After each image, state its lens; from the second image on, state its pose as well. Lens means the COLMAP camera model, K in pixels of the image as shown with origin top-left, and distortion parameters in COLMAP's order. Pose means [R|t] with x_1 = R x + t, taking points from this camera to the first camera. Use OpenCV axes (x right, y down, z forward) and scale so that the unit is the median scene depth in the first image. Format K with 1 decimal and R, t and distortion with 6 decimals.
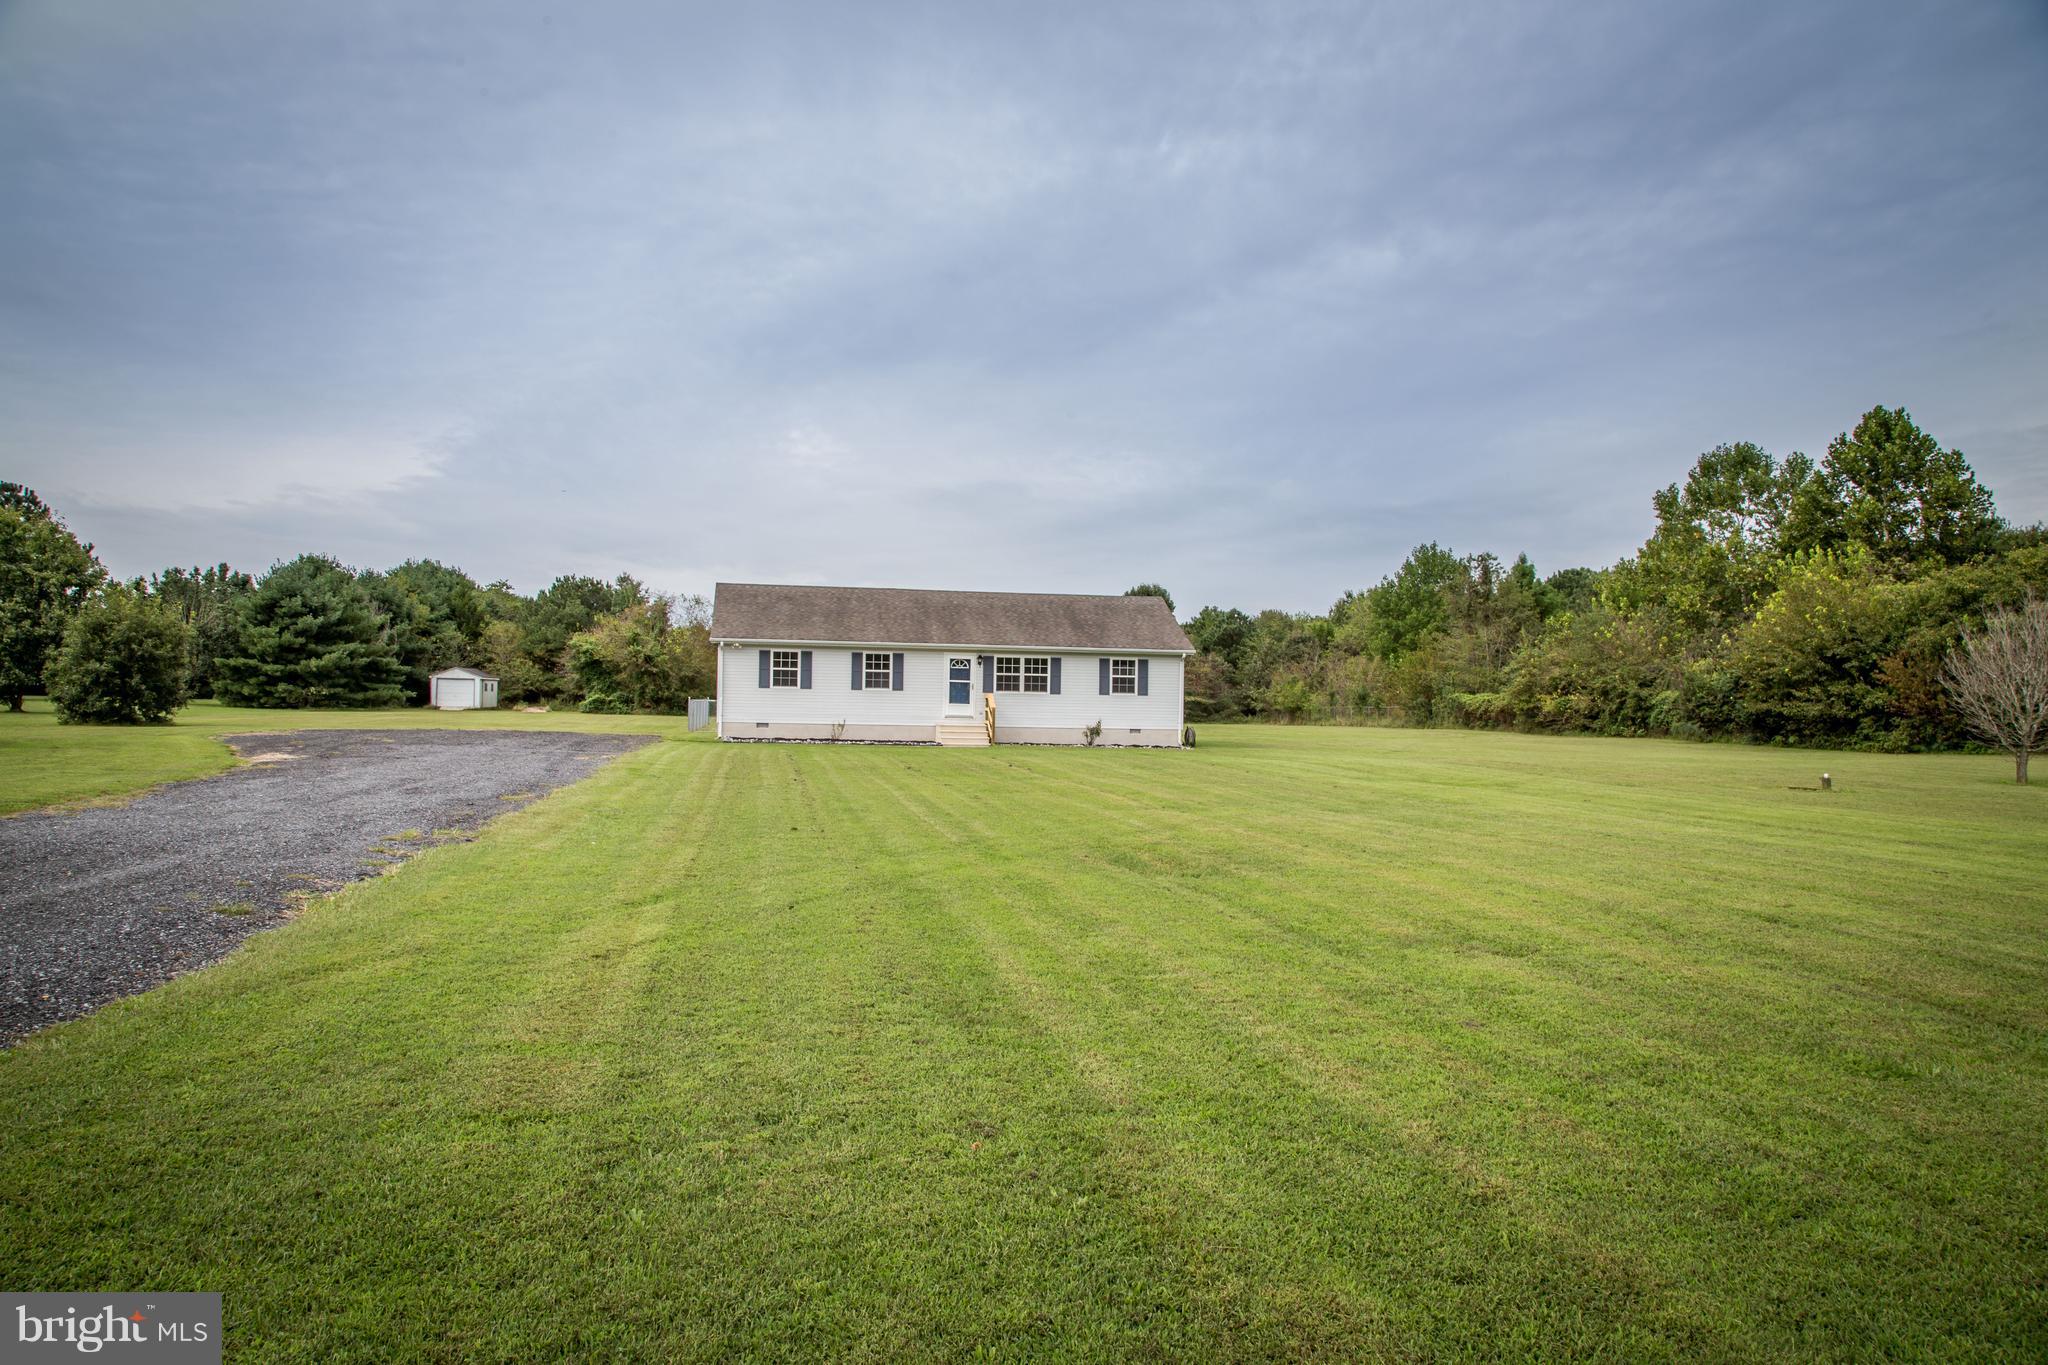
lens RADIAL K [[1412.7, 0, 1032.5], [0, 1412.7, 685.2], [0, 0, 1]] dist [-0.126029, 0.071841]
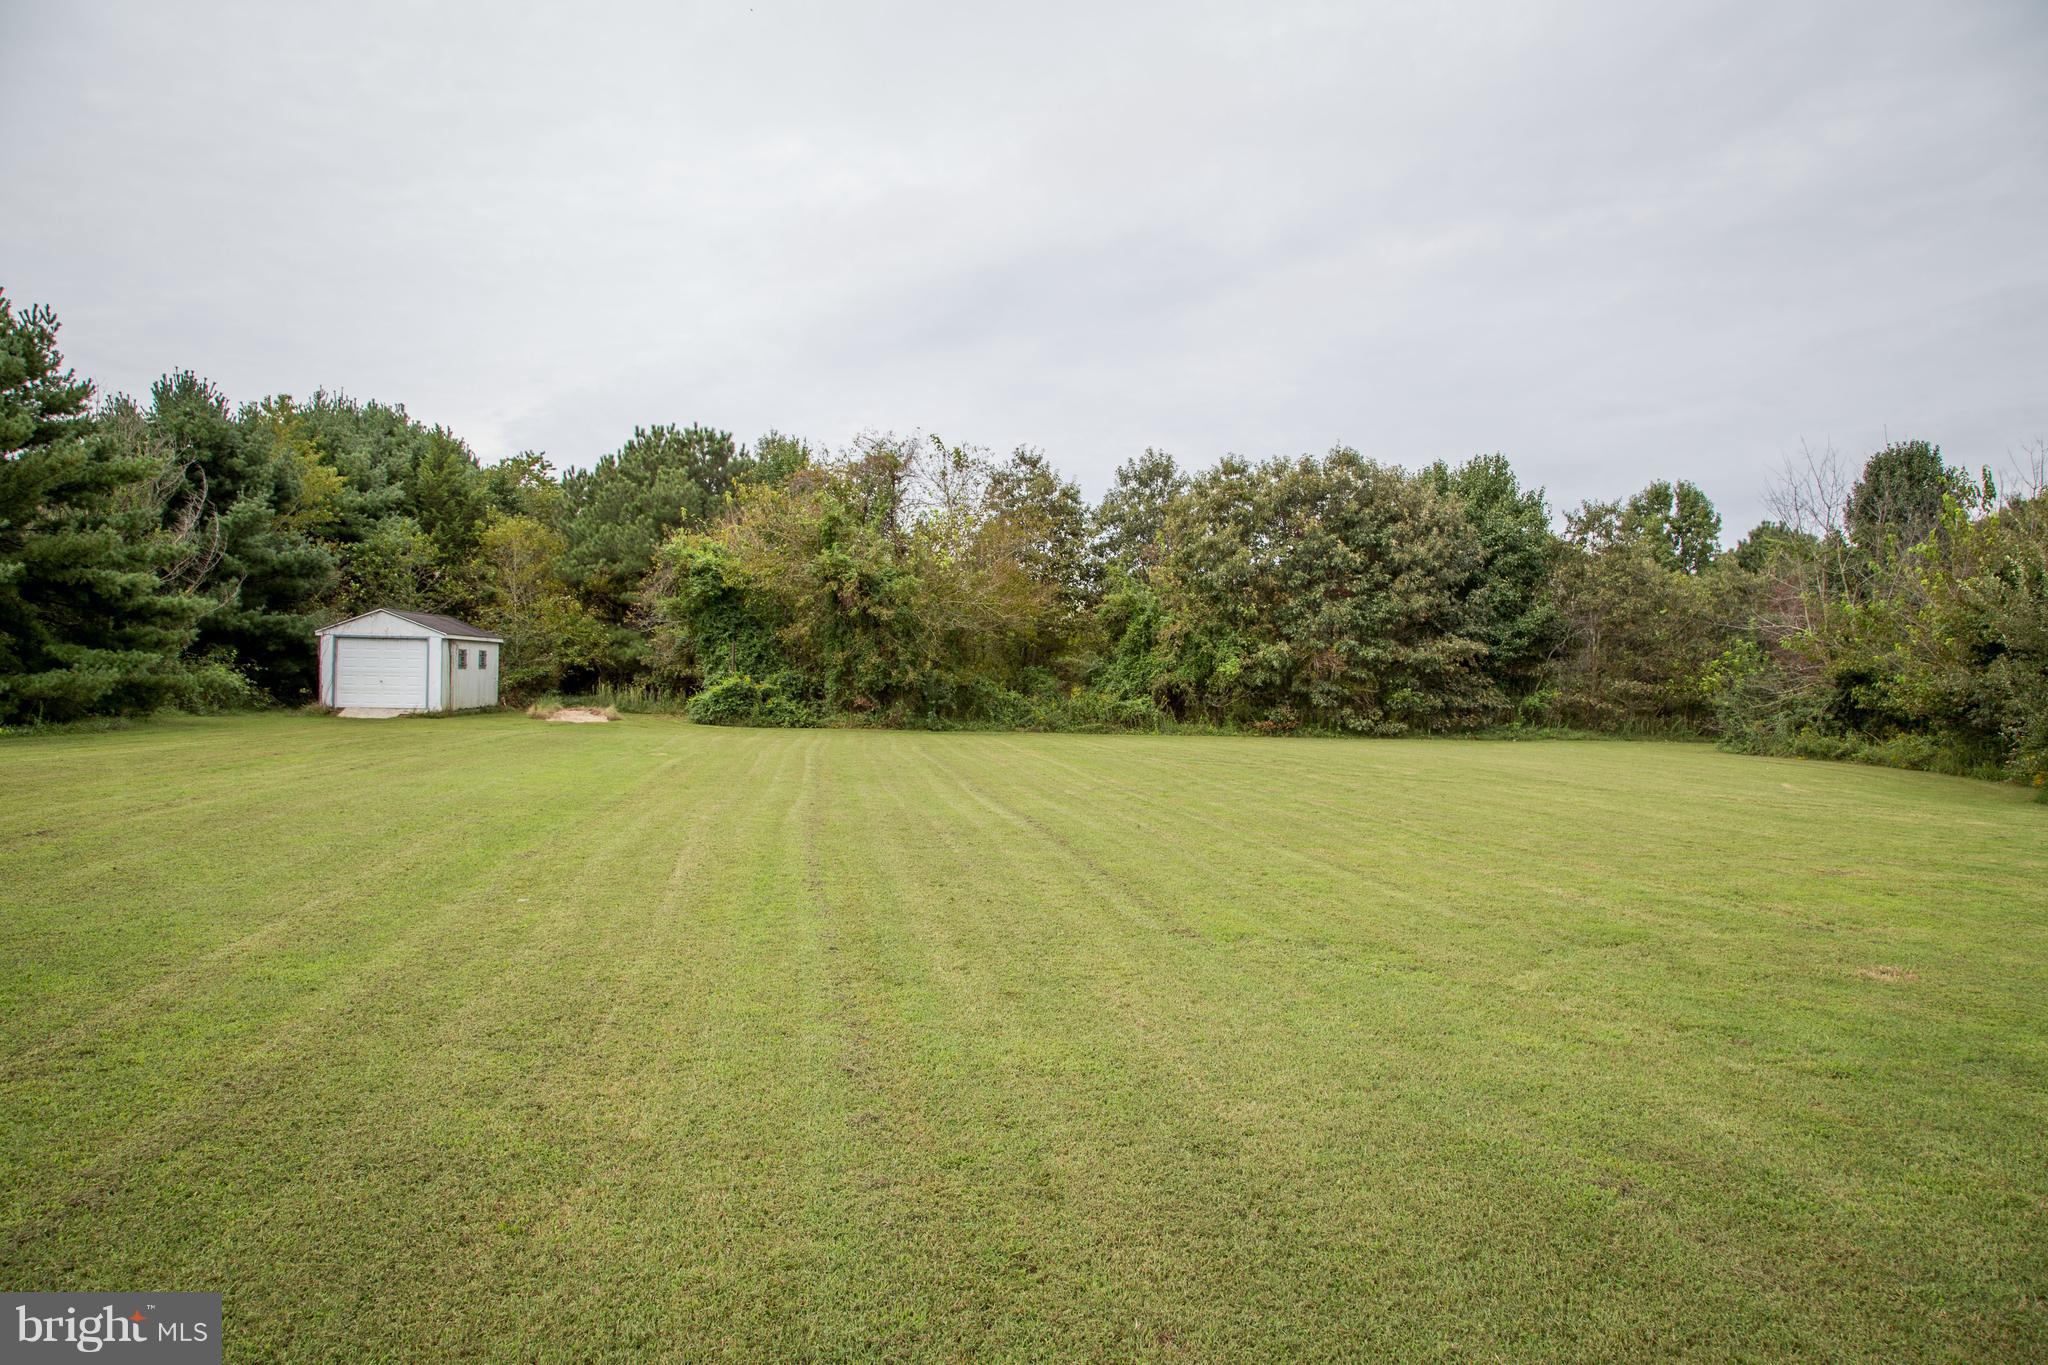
lens RADIAL K [[1412.7, 0, 1032.5], [0, 1412.7, 685.2], [0, 0, 1]] dist [-0.126029, 0.071841]
pose [[0.998181, 0.002024, -0.060251, -0.432116], [-0.000918, 0.999831, 0.018379, 0.003331], [0.060278, -0.018291, 0.998014, 1.292383]]
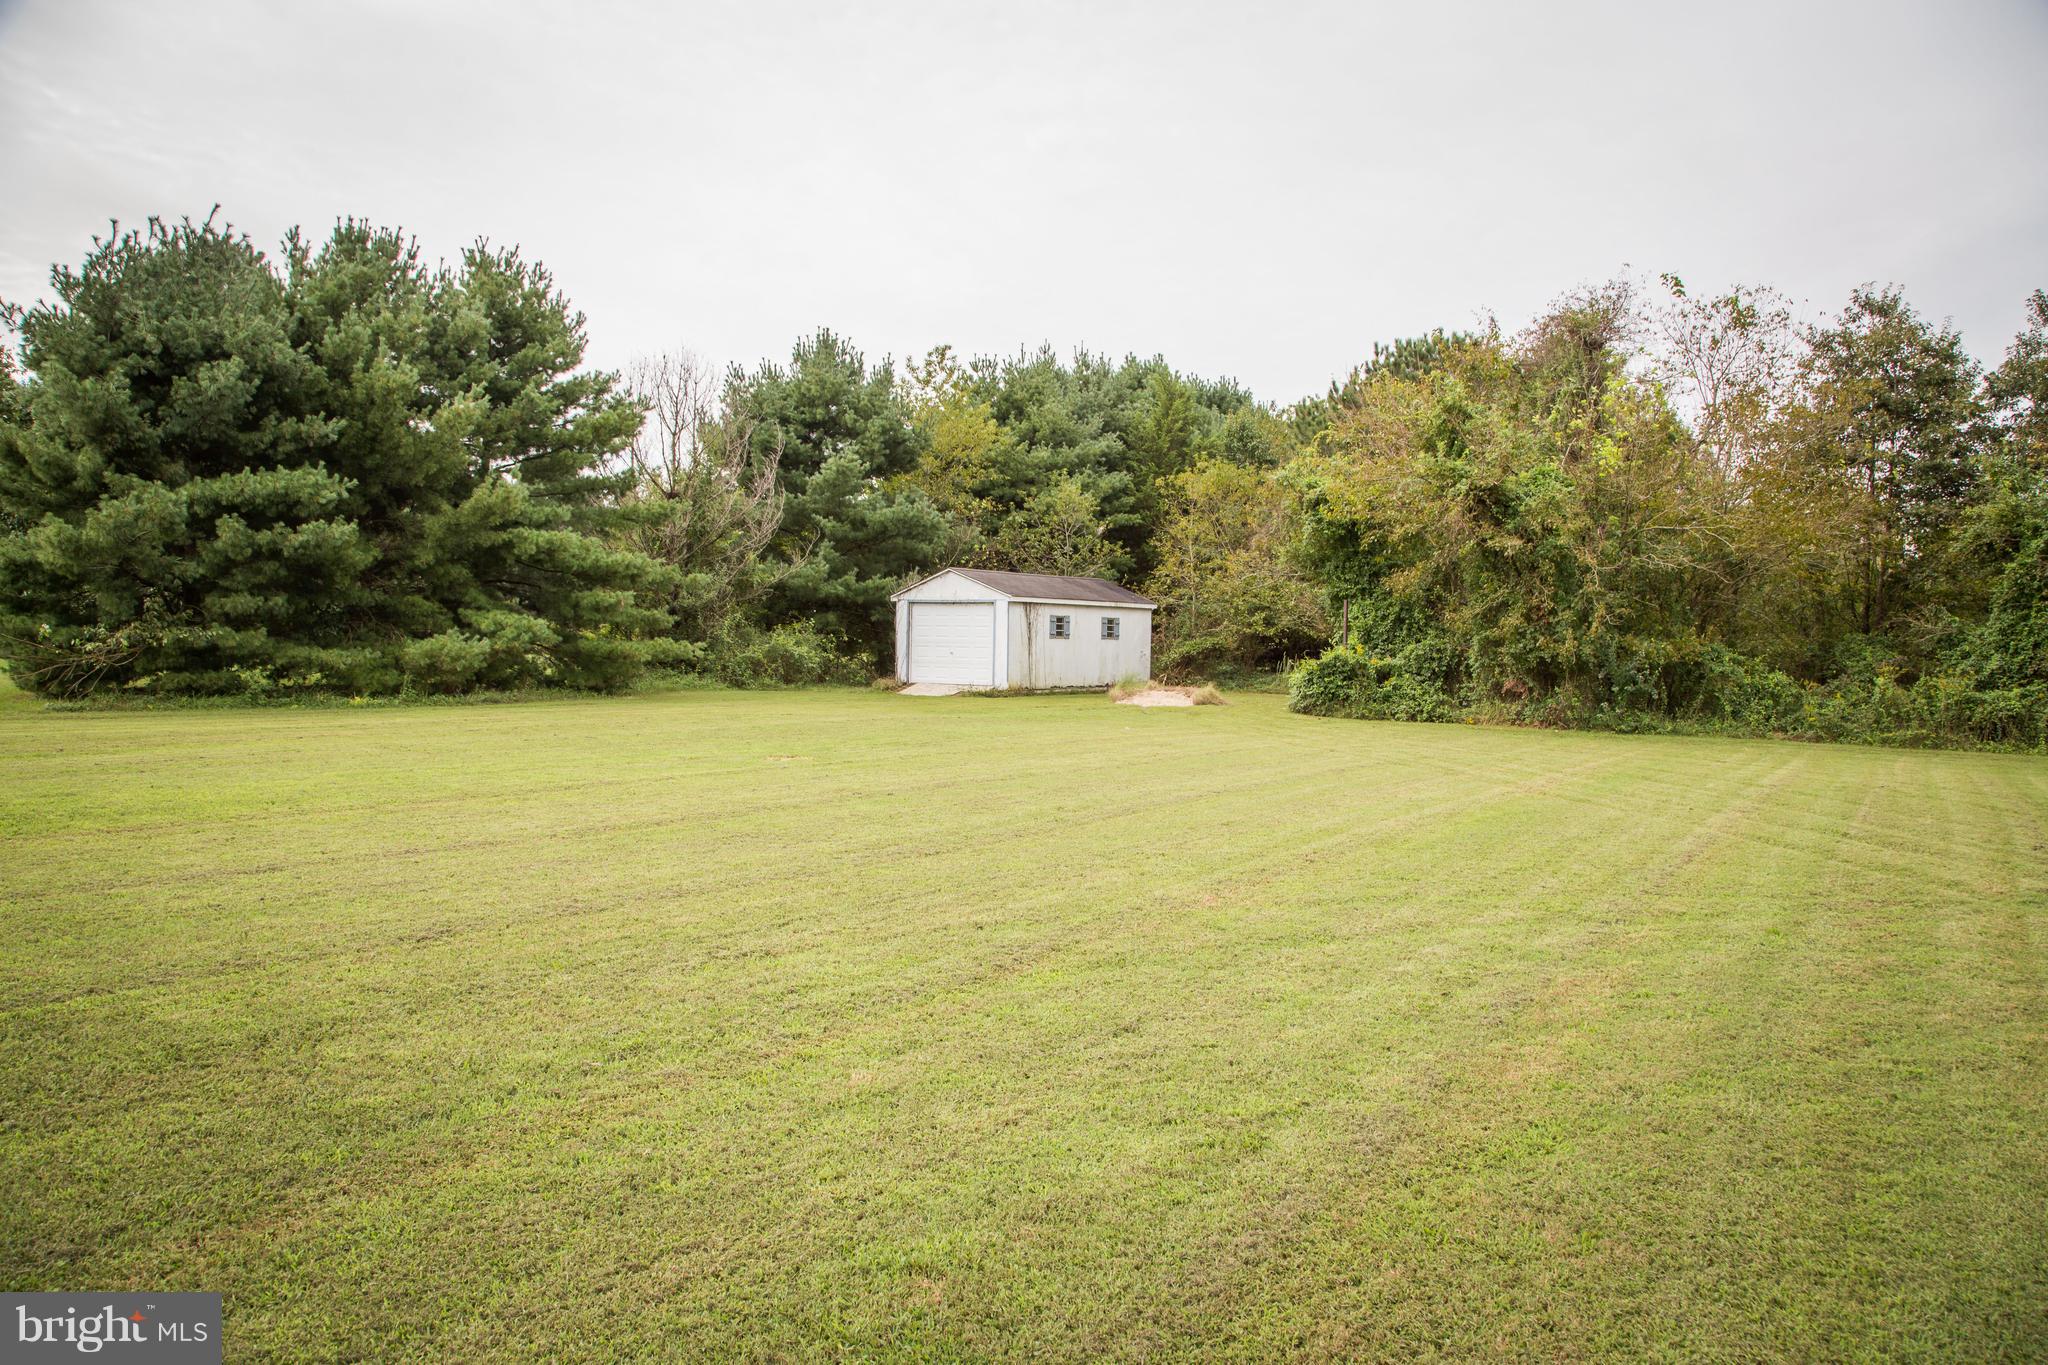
lens RADIAL K [[1412.7, 0, 1032.5], [0, 1412.7, 685.2], [0, 0, 1]] dist [-0.126029, 0.071841]
pose [[0.712191, 0.017725, -0.701762, -0.332589], [0.005990, 0.999491, 0.031324, 0.010553], [0.701960, -0.026512, 0.711722, 1.607464]]
